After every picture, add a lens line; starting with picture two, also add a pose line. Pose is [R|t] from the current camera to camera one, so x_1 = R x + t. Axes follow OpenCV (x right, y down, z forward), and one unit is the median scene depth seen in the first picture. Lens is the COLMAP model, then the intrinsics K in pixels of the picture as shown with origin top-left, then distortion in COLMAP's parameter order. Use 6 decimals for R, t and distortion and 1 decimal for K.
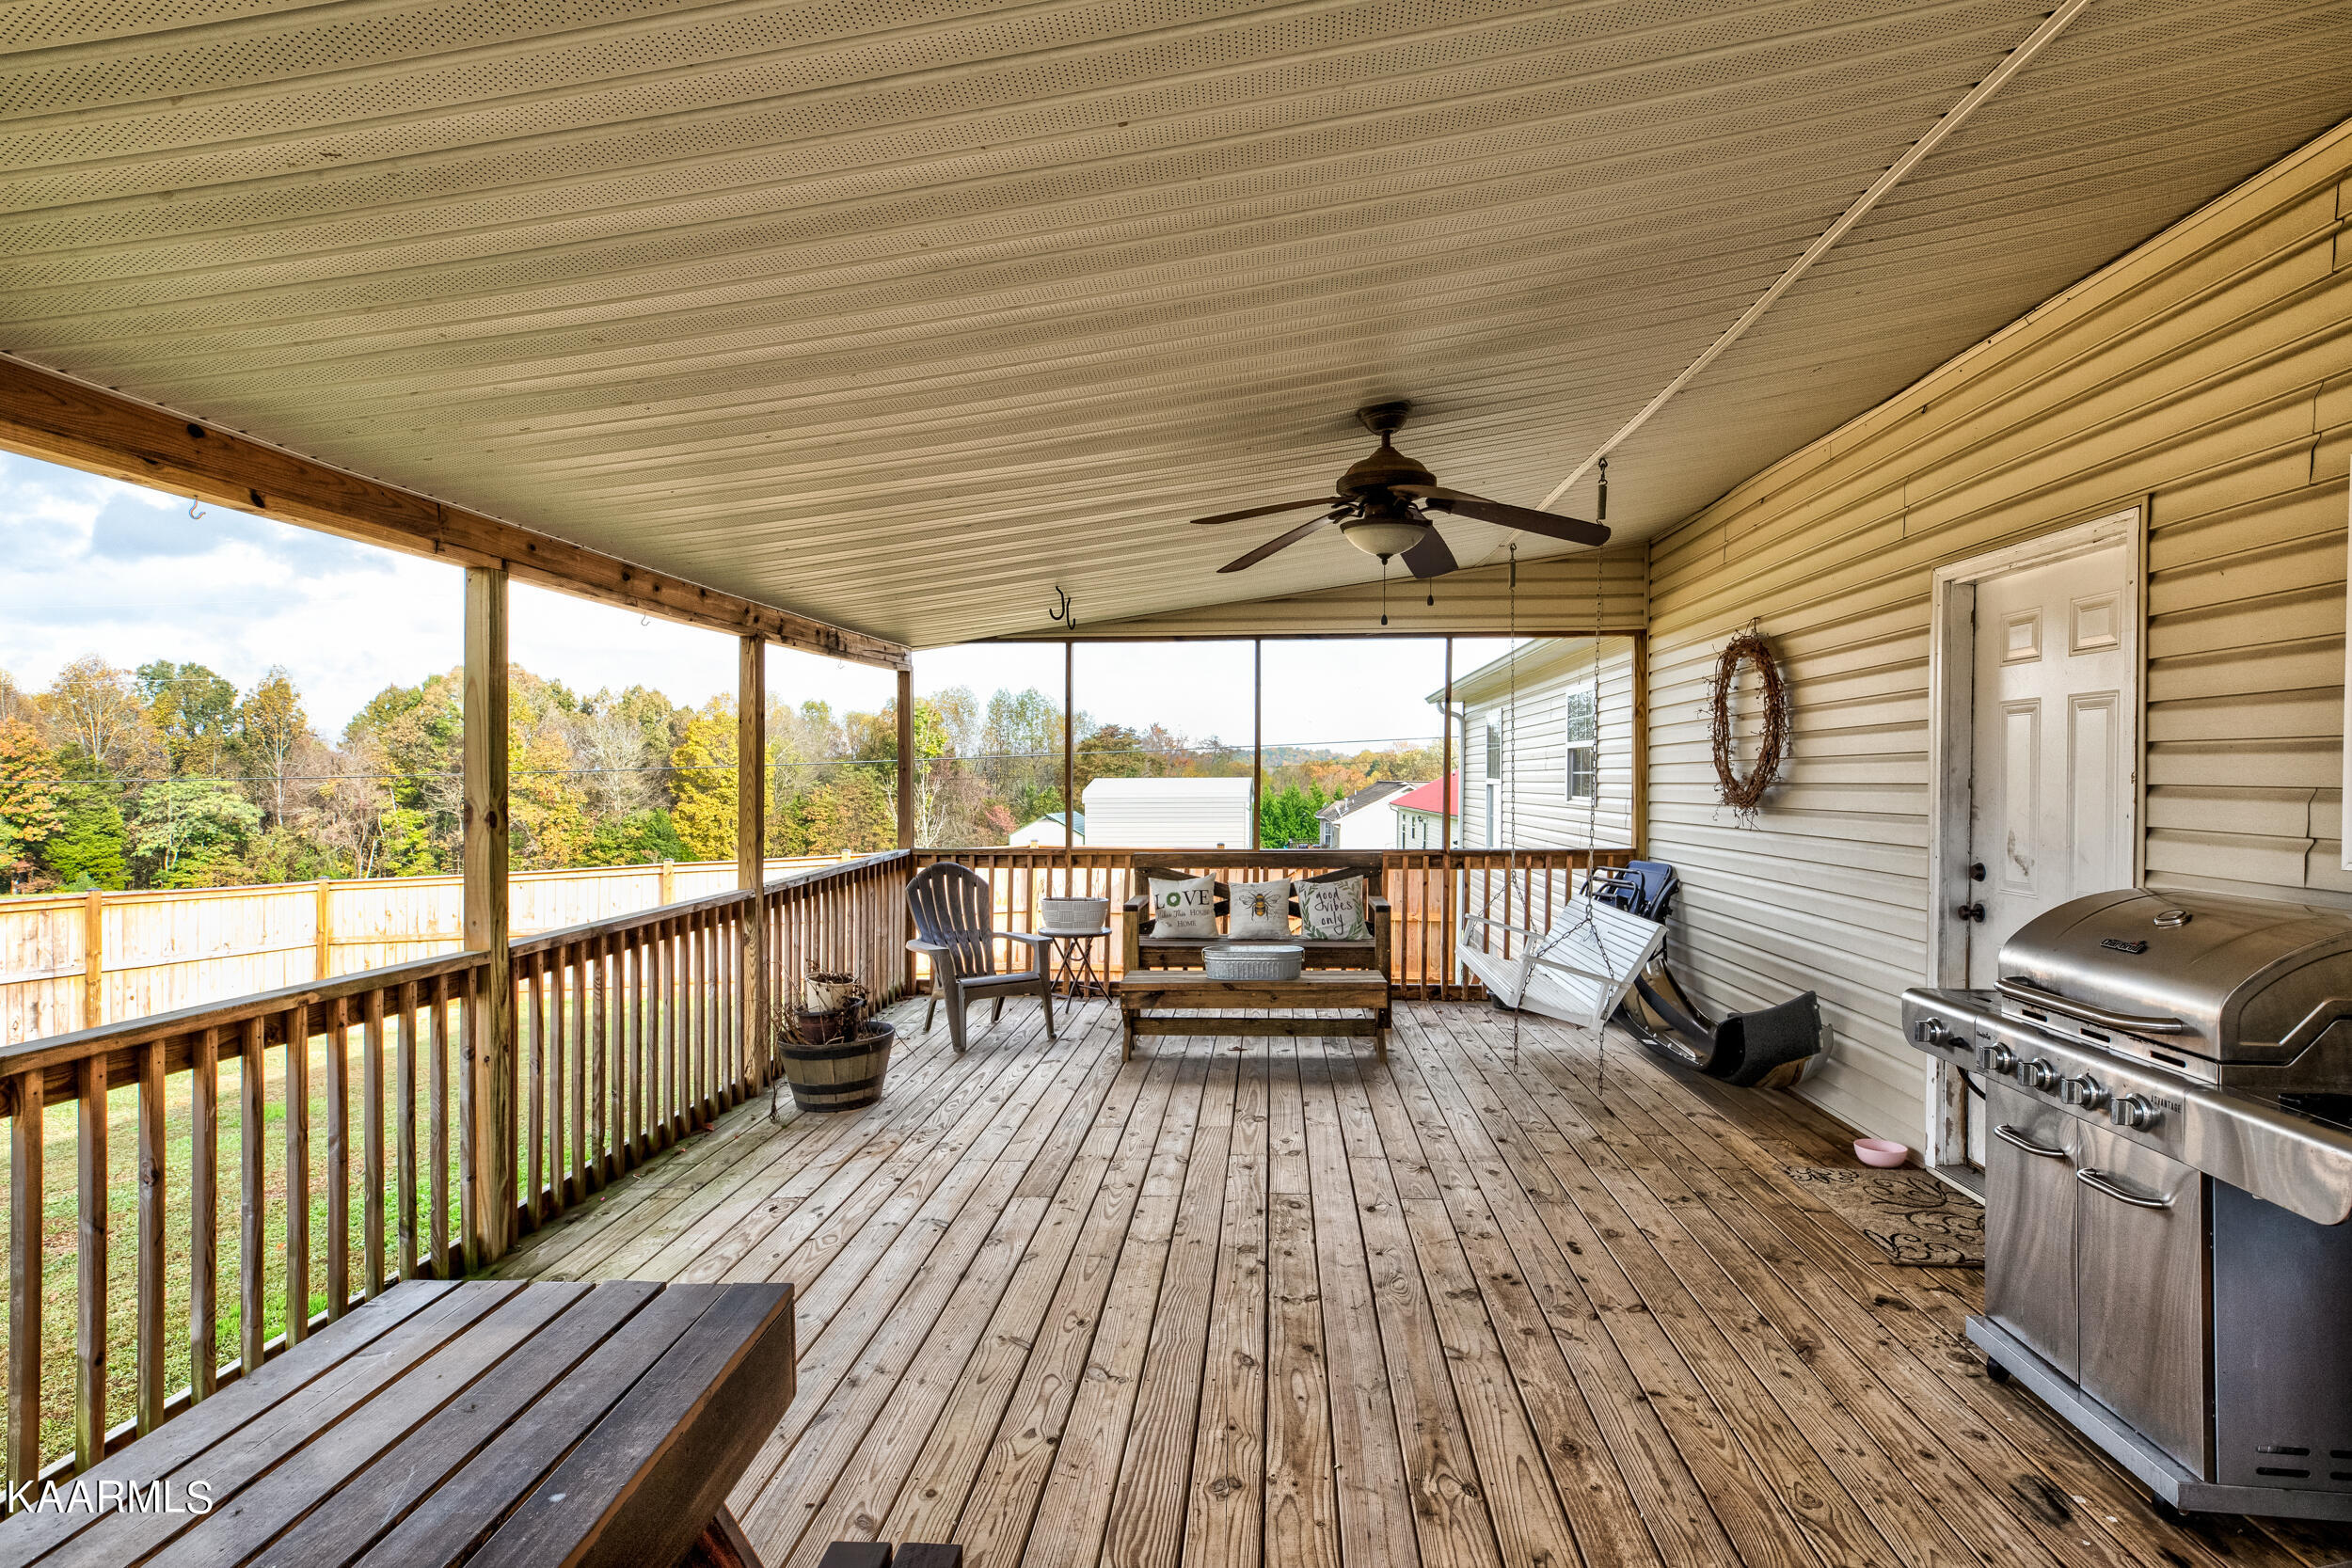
lens RADIAL K [[1214.8, 0, 1218.7], [0, 1214.8, 785.9], [0, 0, 1]] dist [-0.001431, -0.000145]
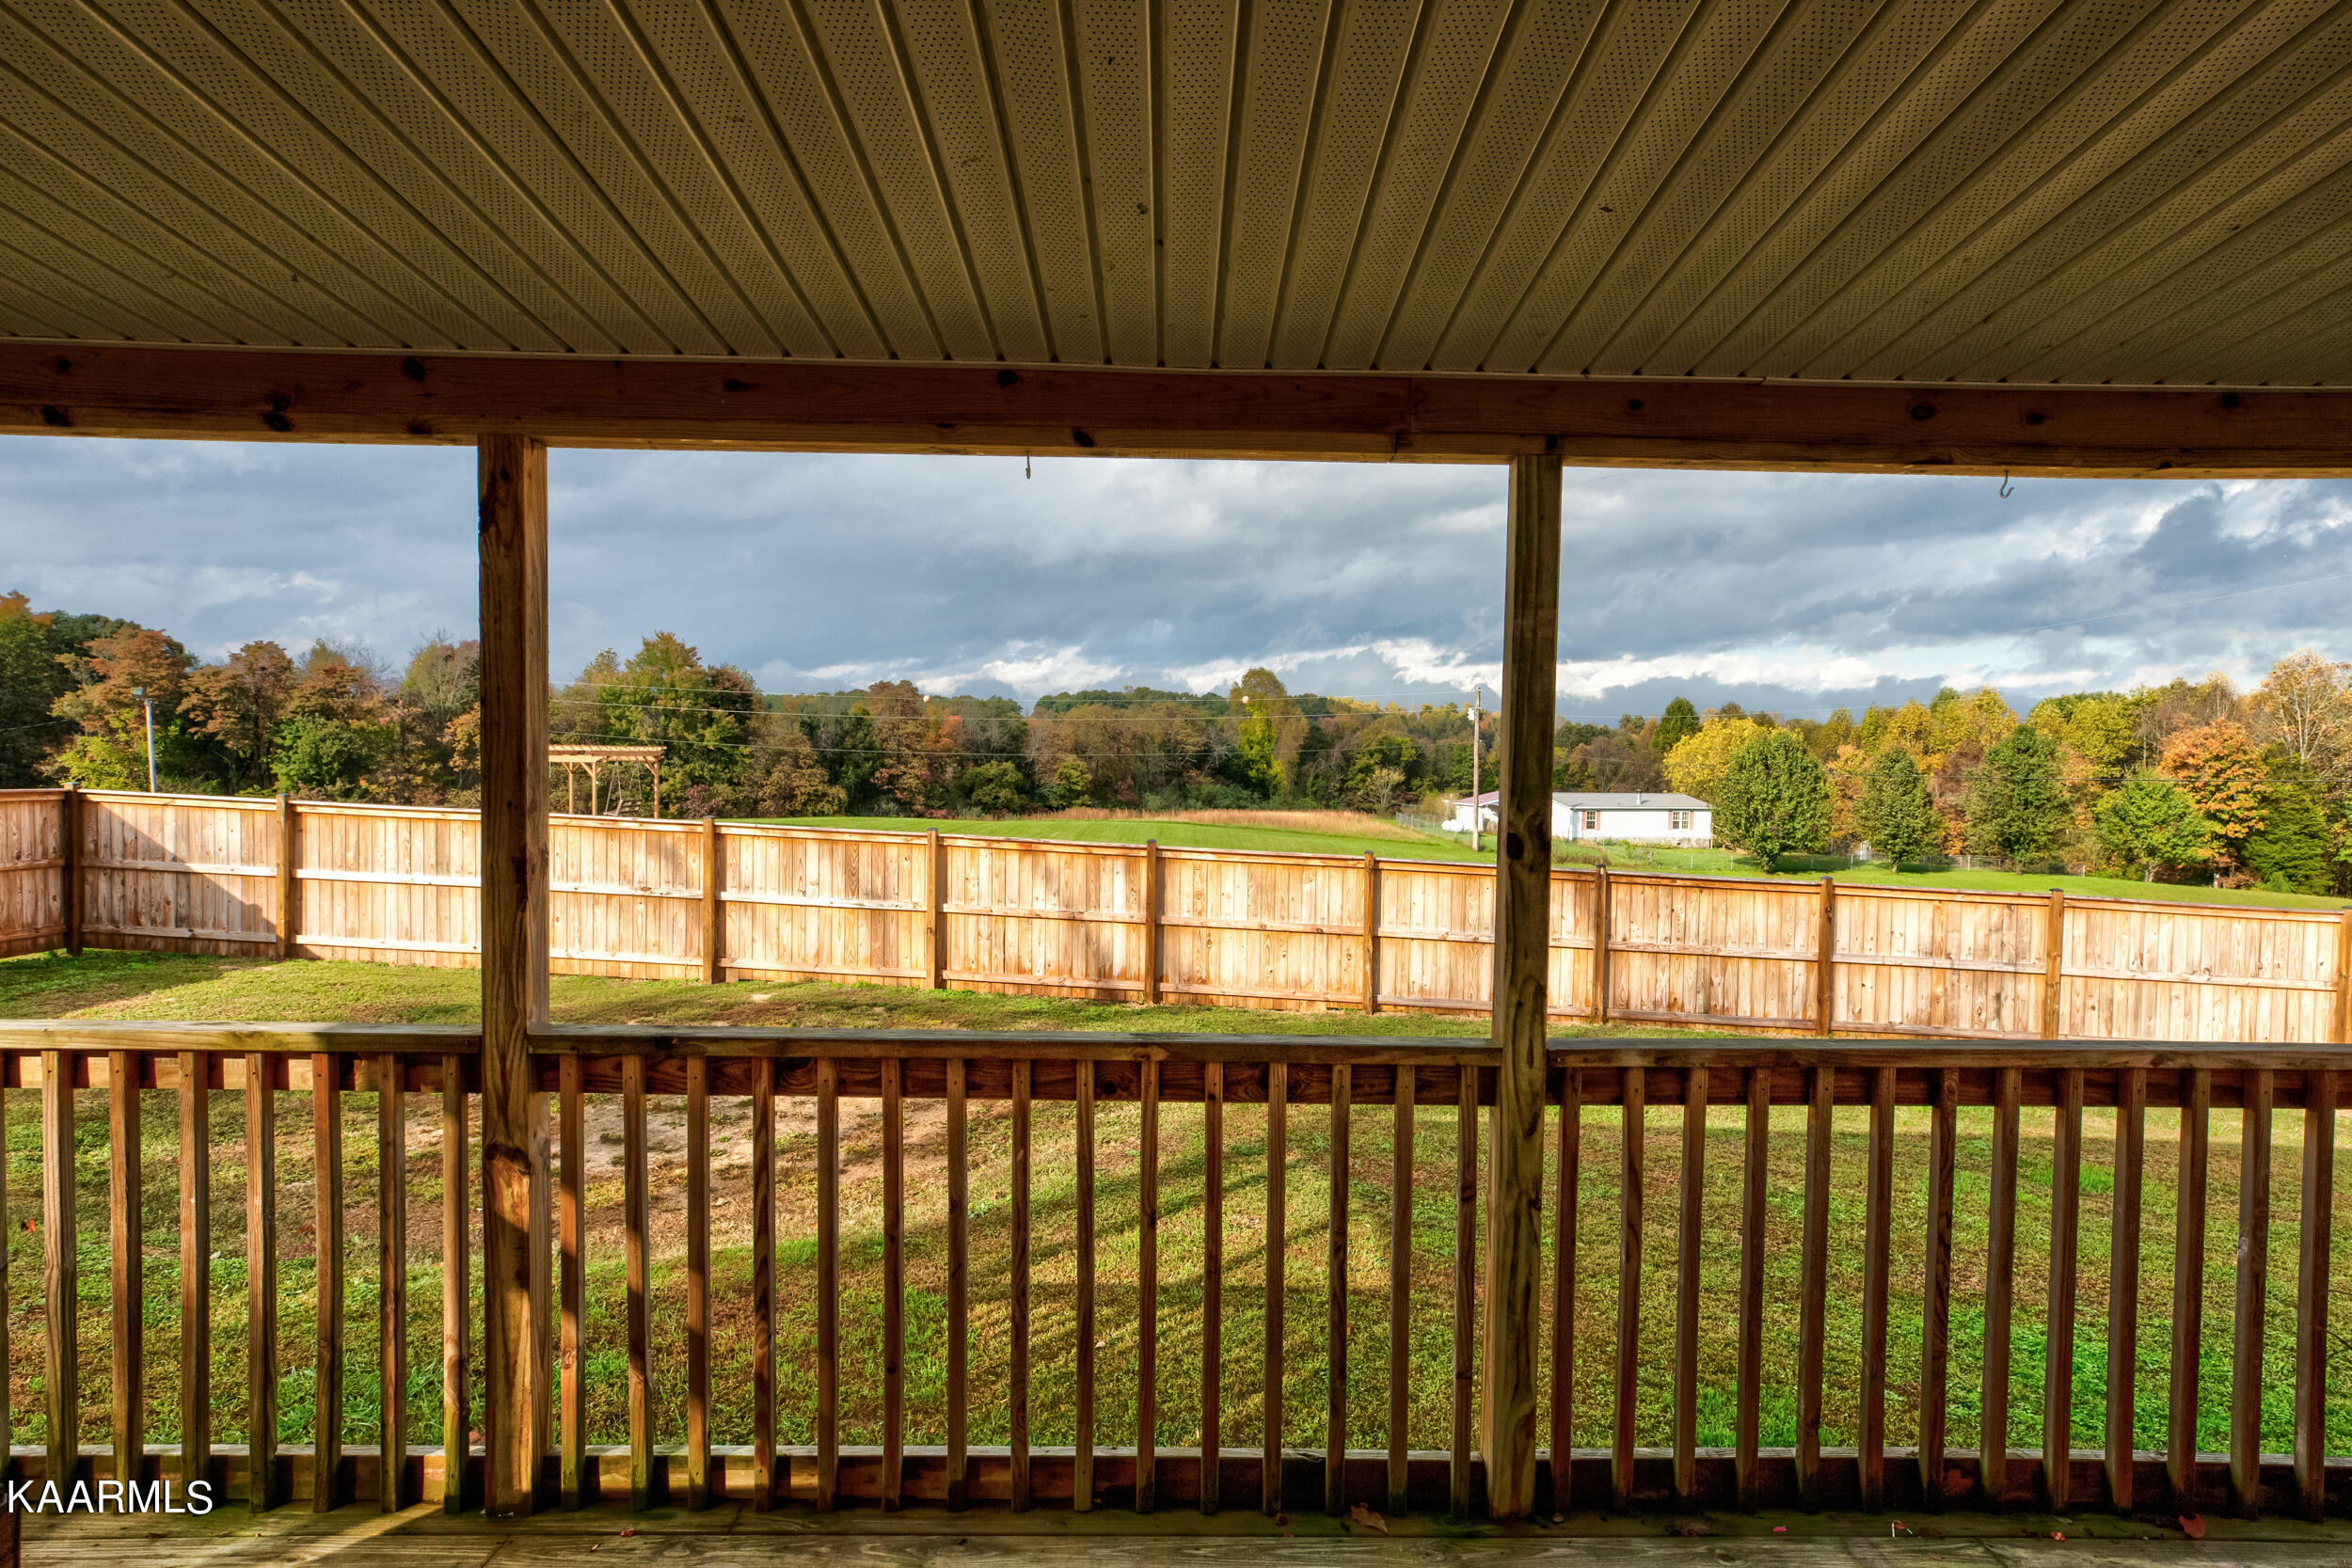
lens RADIAL K [[1230.5, 0, 1176.0], [0, 1230.5, 784.0], [0, 0, 1]] dist [0.000664, 0.001588]
pose [[0.069458, 0.024216, -0.997291, 0.012855], [-0.025268, 0.999427, 0.022508, -0.004528], [0.997265, 0.023636, 0.070031, 0.224666]]
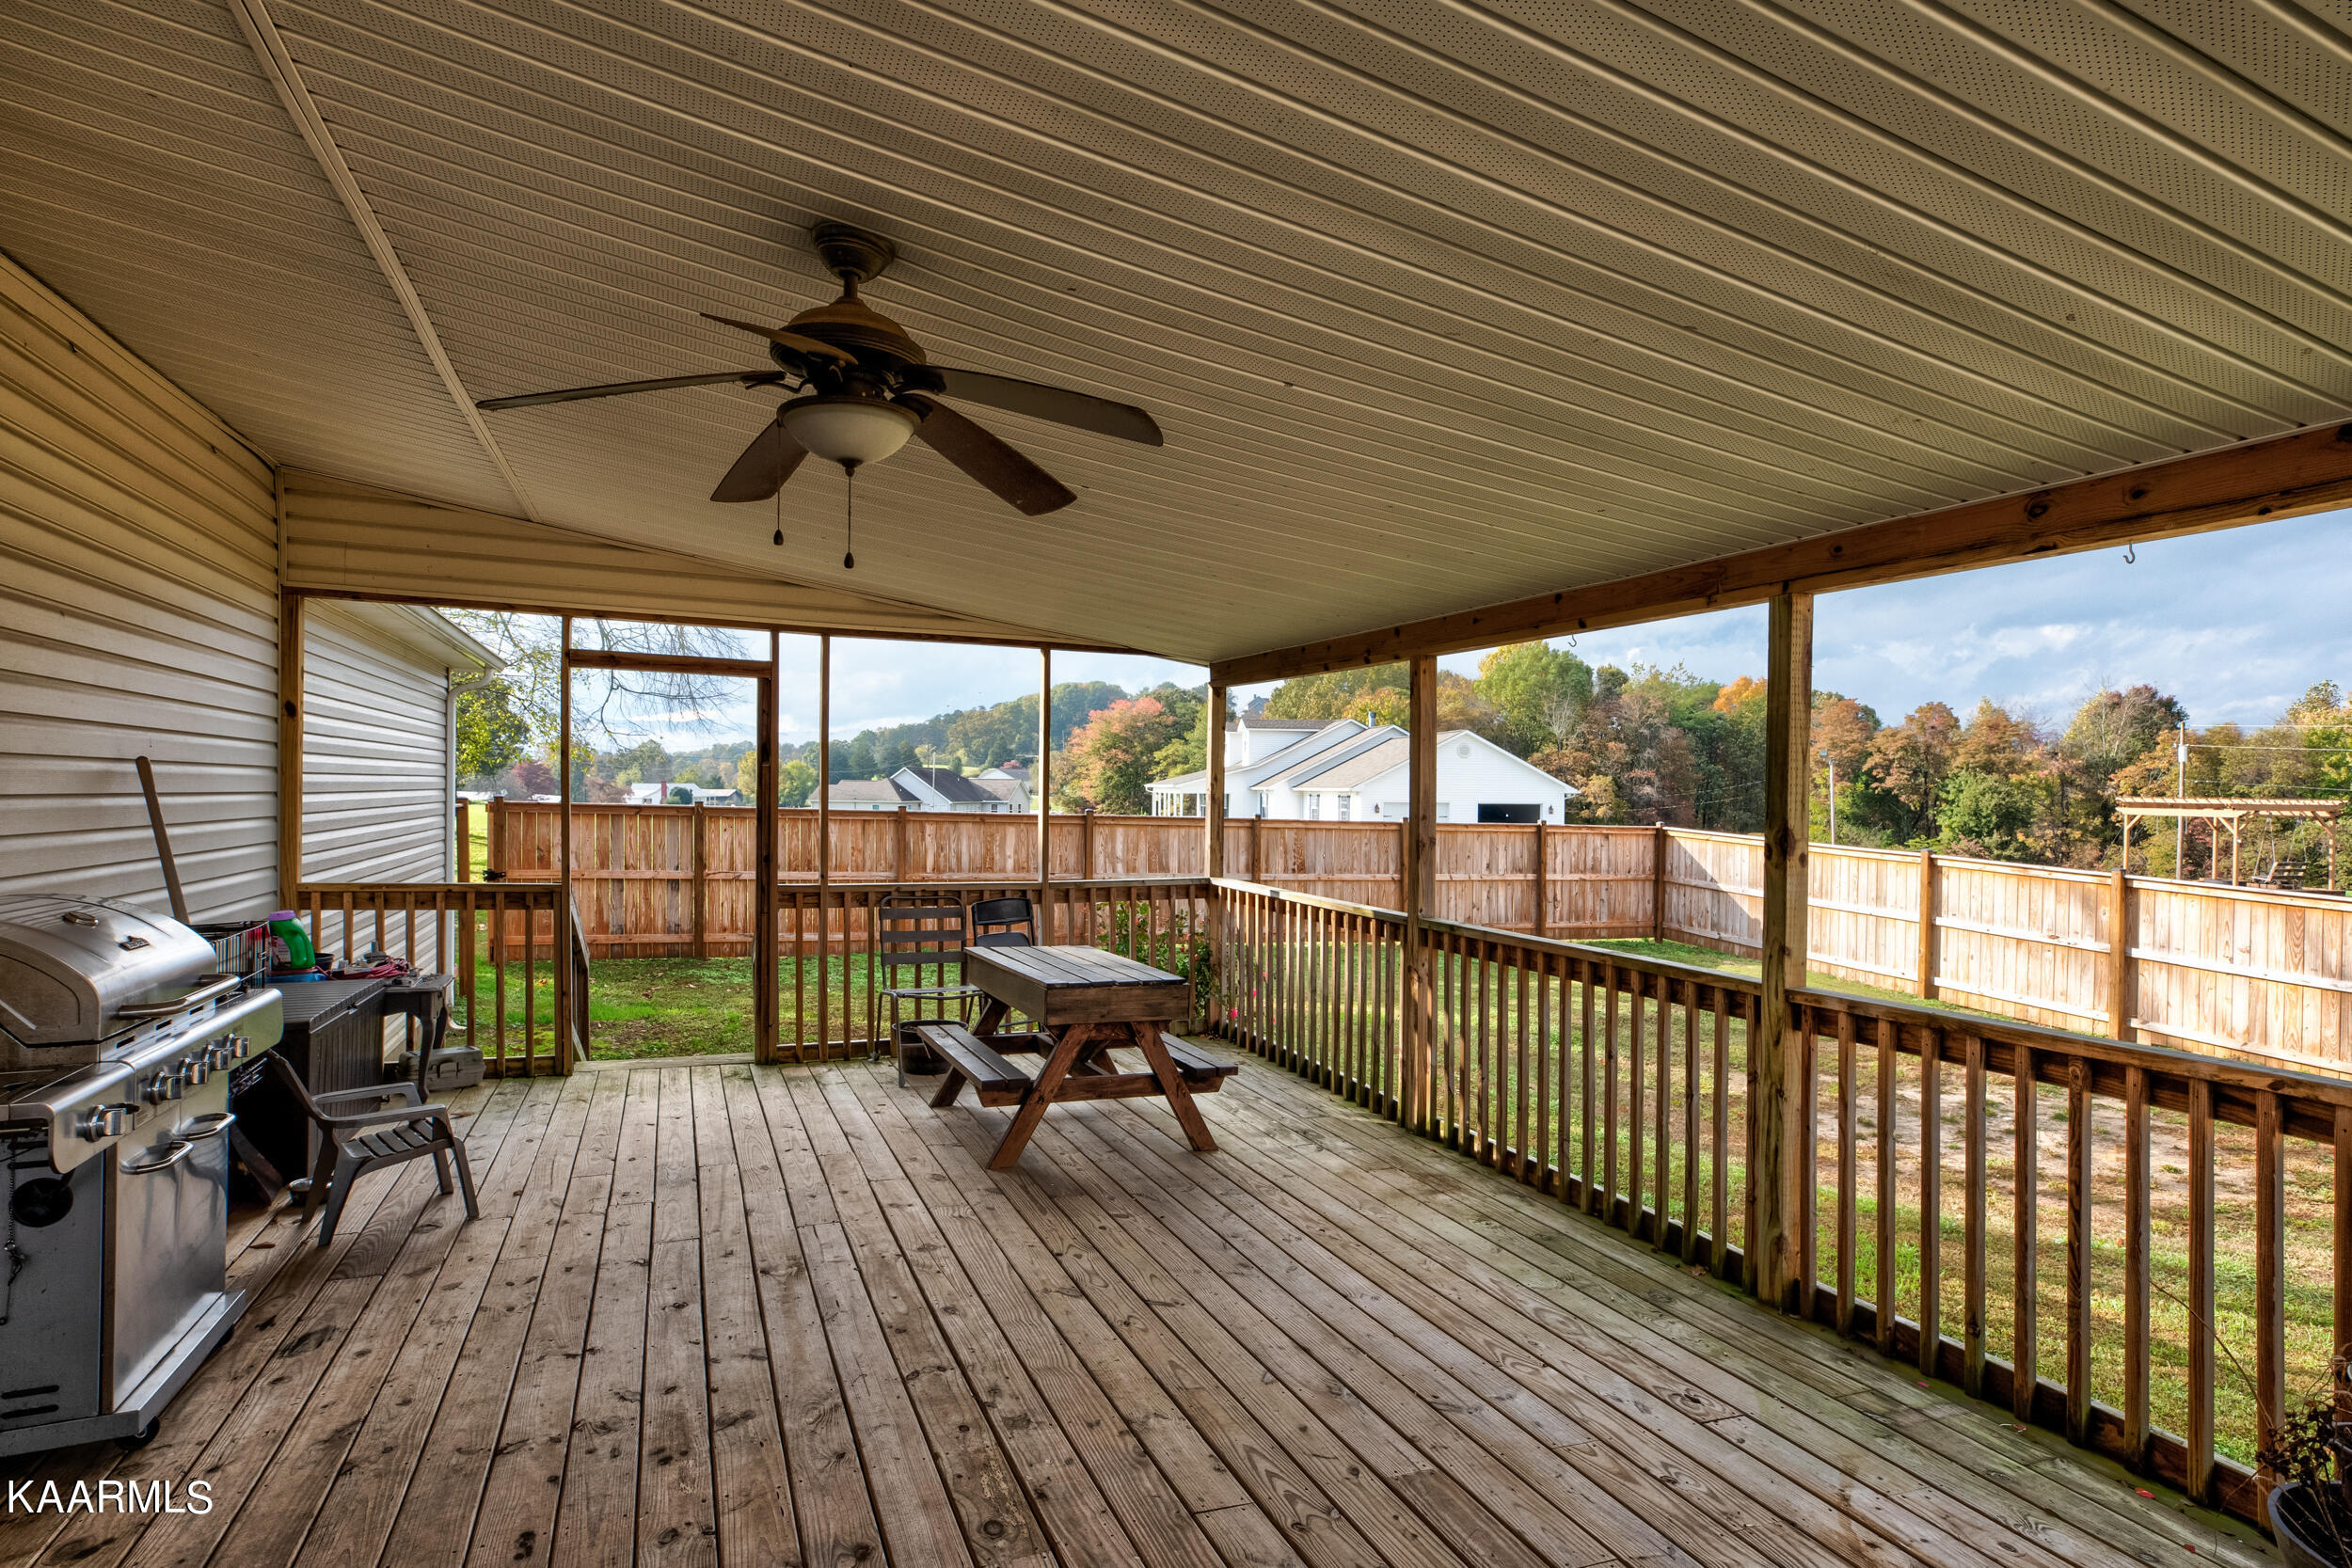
lens RADIAL K [[1230.5, 0, 1176.0], [0, 1230.5, 784.0], [0, 0, 1]] dist [0.000664, 0.001588]
pose [[-0.906775, -0.012788, -0.421422, 0.075164], [-0.018065, 0.999800, 0.008532, -0.007696], [0.421228, 0.015350, -0.906825, 0.493750]]
